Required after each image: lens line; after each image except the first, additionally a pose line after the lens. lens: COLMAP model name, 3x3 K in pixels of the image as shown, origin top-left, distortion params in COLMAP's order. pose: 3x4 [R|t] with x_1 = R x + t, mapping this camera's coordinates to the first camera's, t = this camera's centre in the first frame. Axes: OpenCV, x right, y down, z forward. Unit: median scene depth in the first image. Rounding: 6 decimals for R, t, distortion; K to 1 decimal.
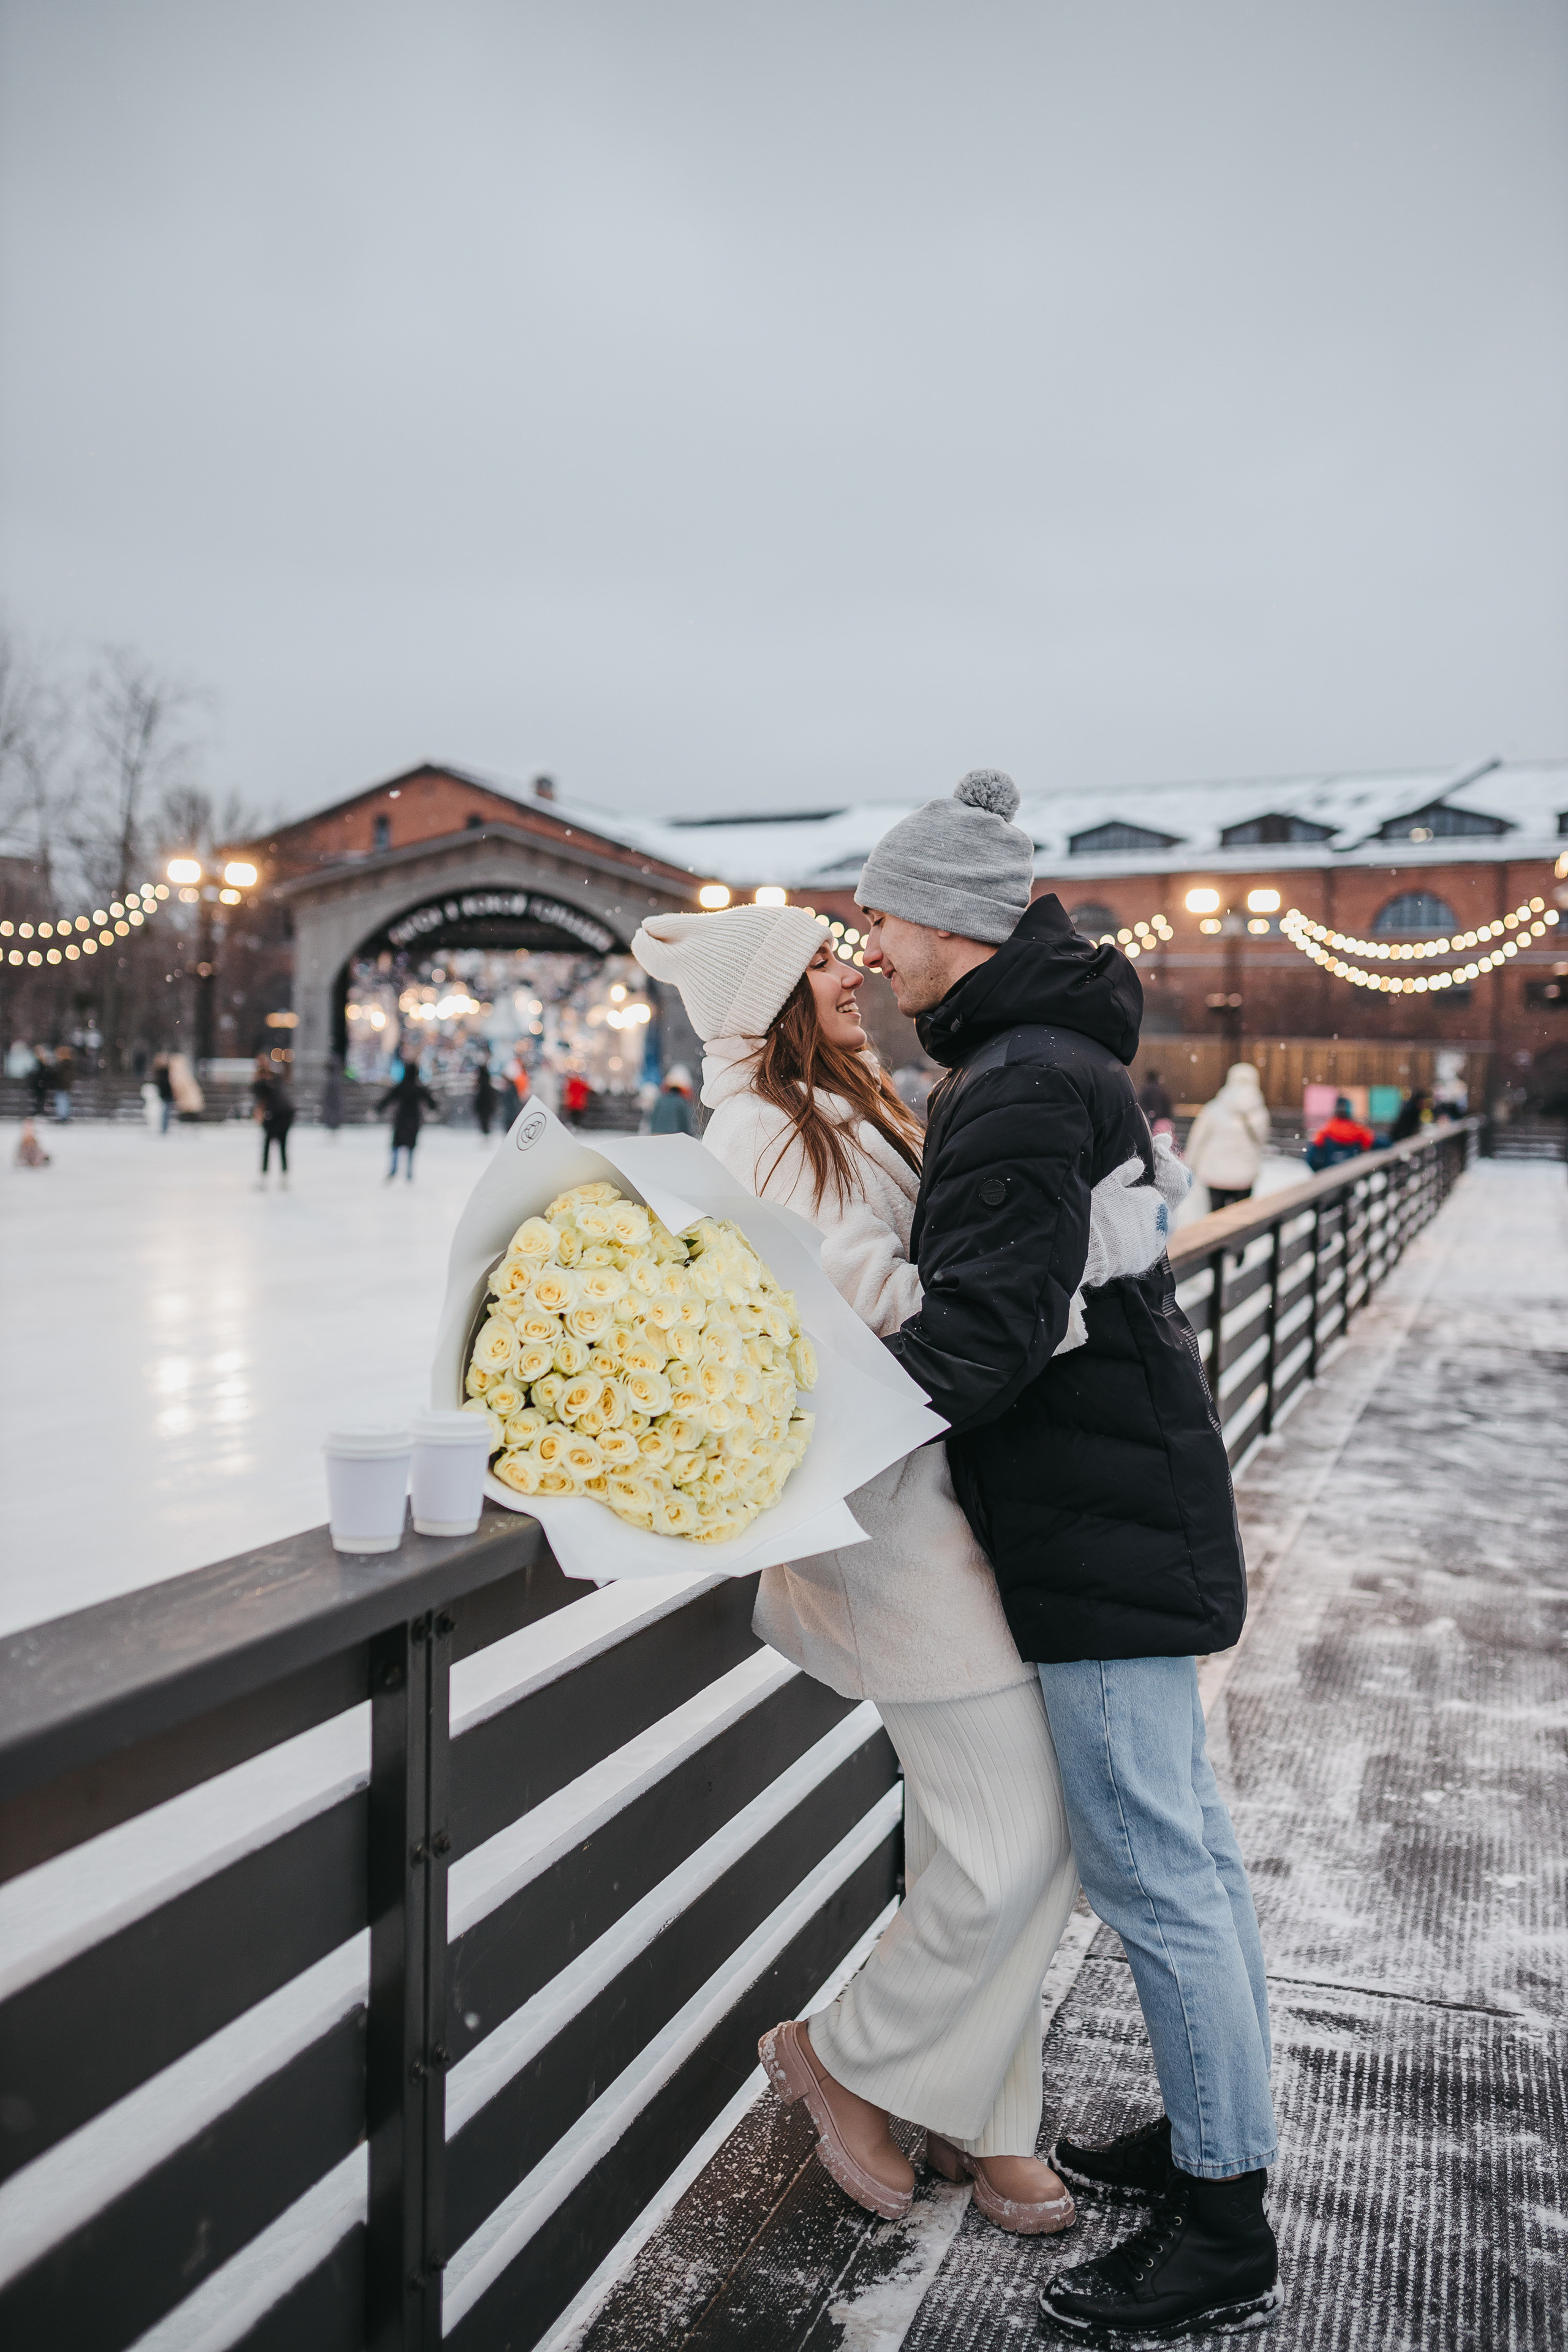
lens RADIAL K [[2291.2, 0, 780.0], [0, 2291.2, 1154.2], [0, 0, 1]] dist [-0.060937, 0.099745]
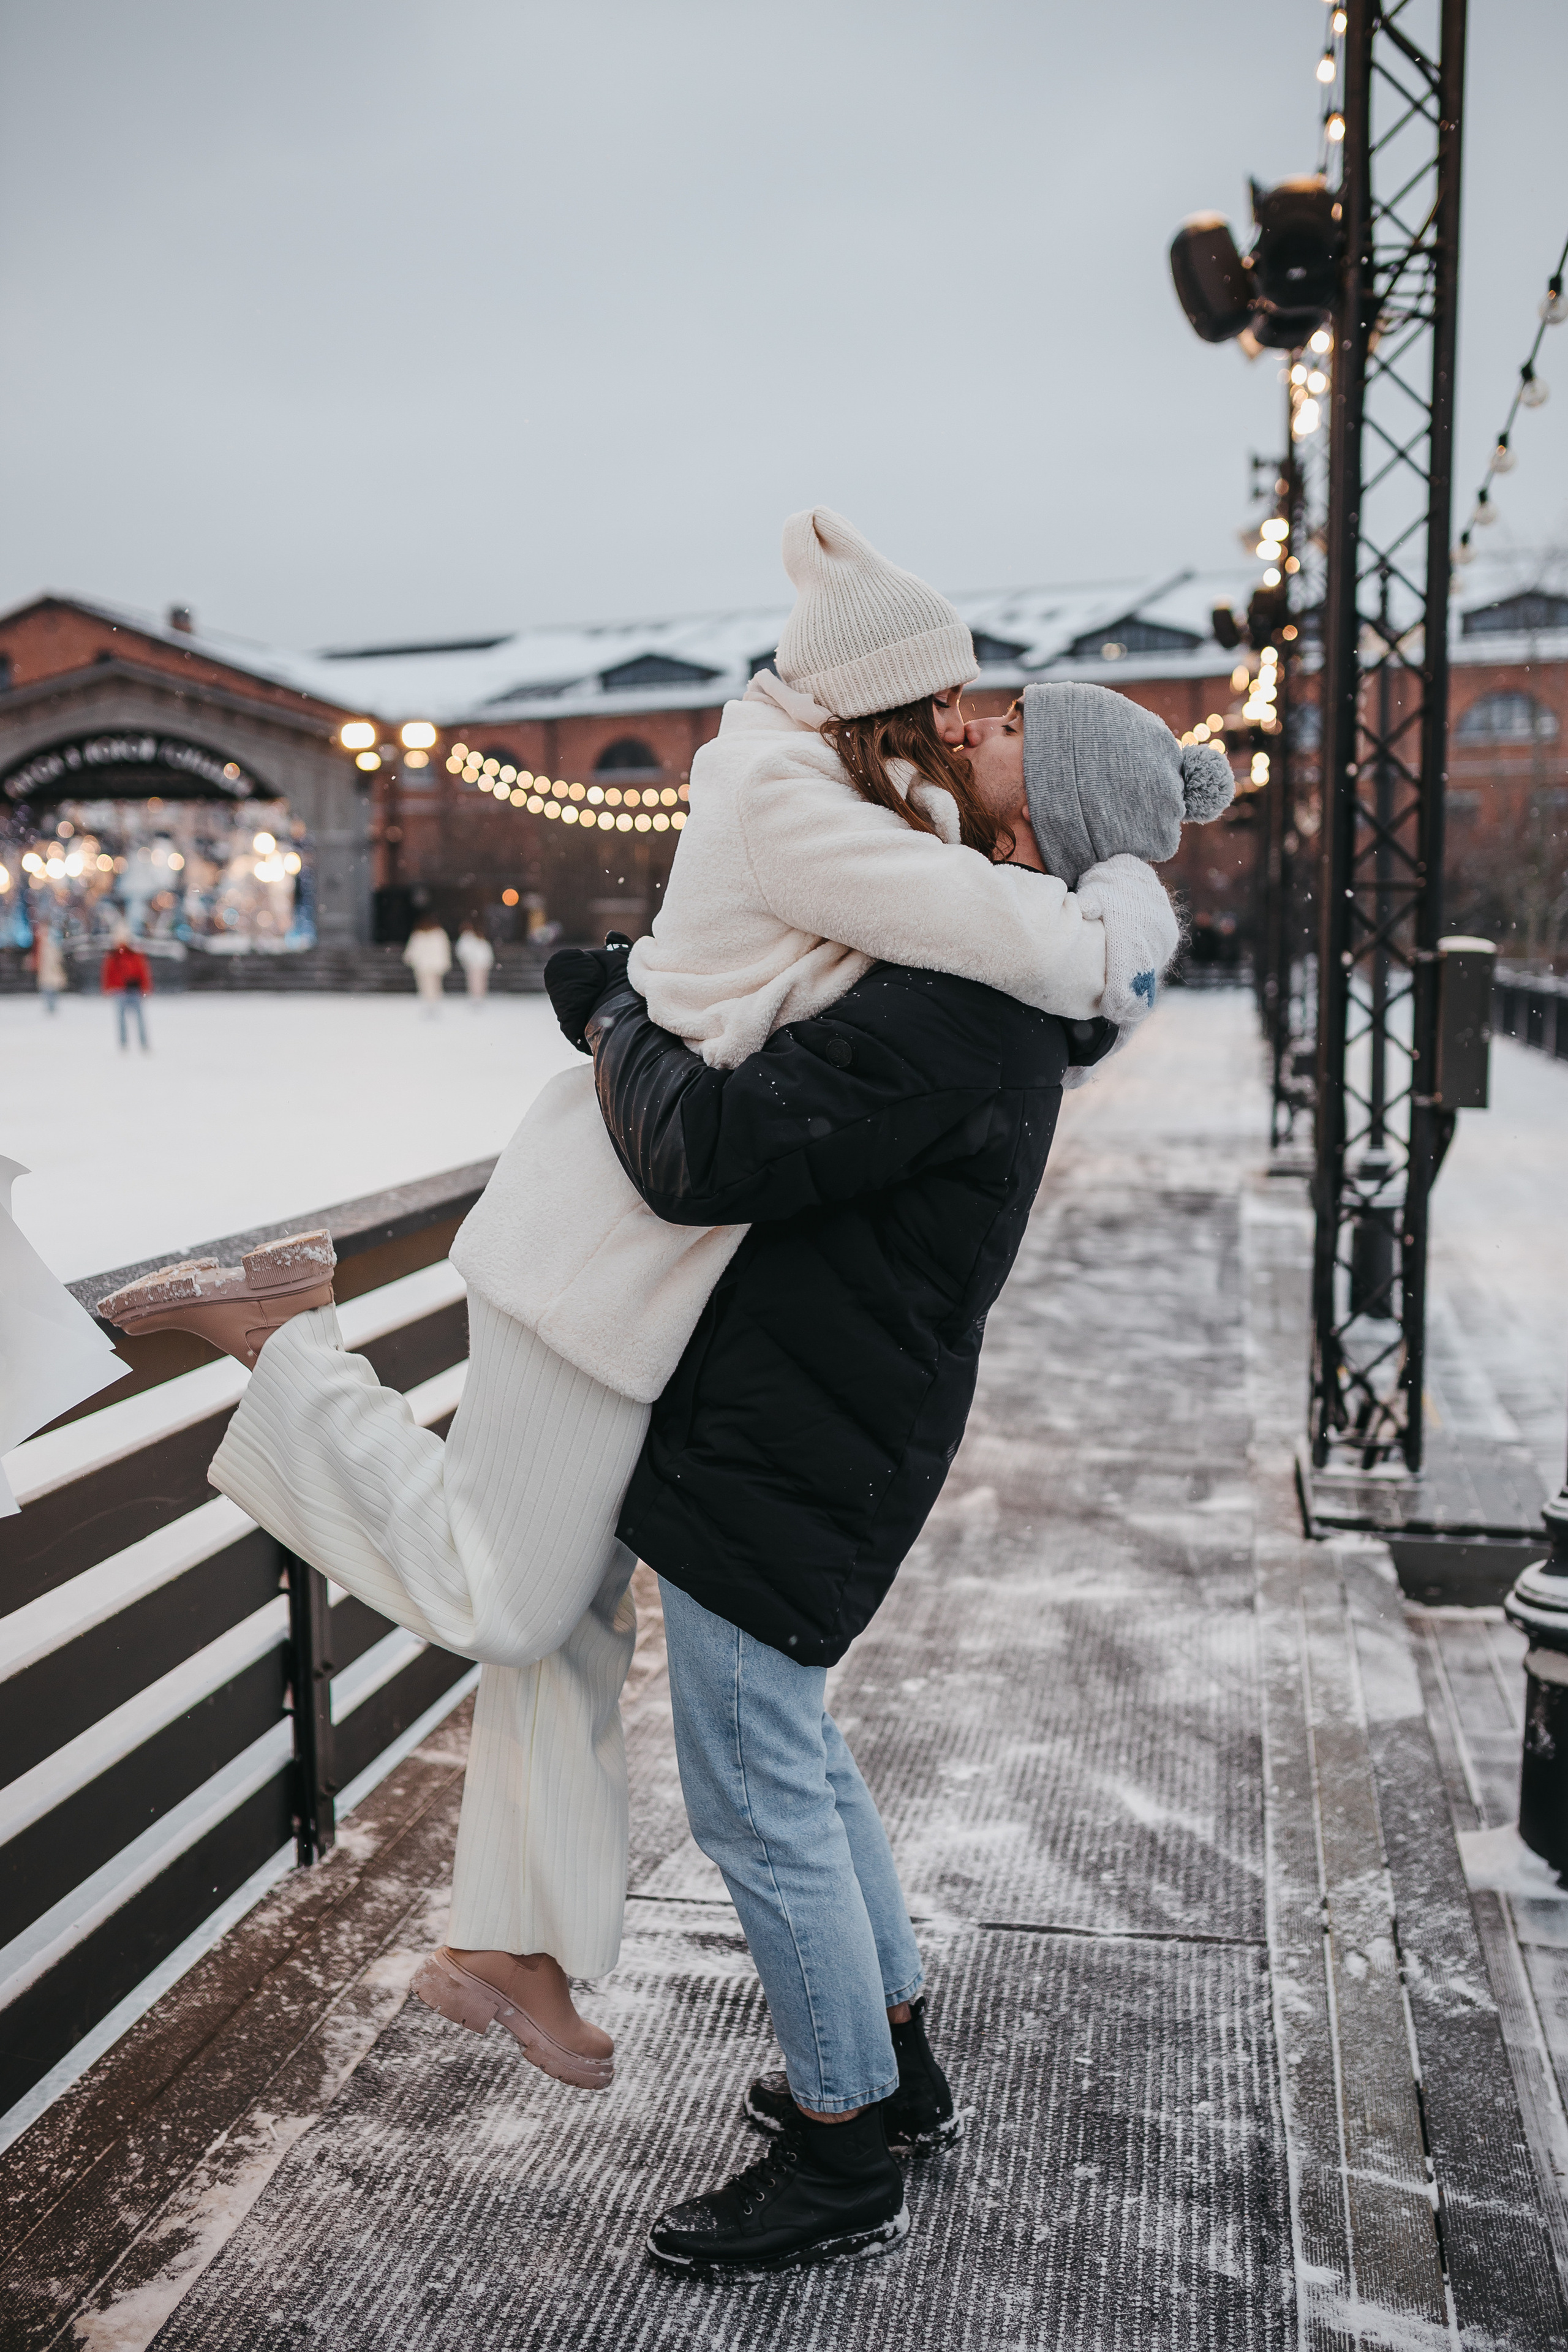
lens RADIAL K [[2414.4, 0, 774.6], [0, 2414.4, 1167.4], [0, 0, 1]] dist [-0.064605, 0.108779]
pose [[0.991768, -0.045678, 0.119622, 0.114749], [0.037366, 0.996788, 0.070836, -0.006095], [-0.122474, -0.065783, 0.990289, 0.025215]]
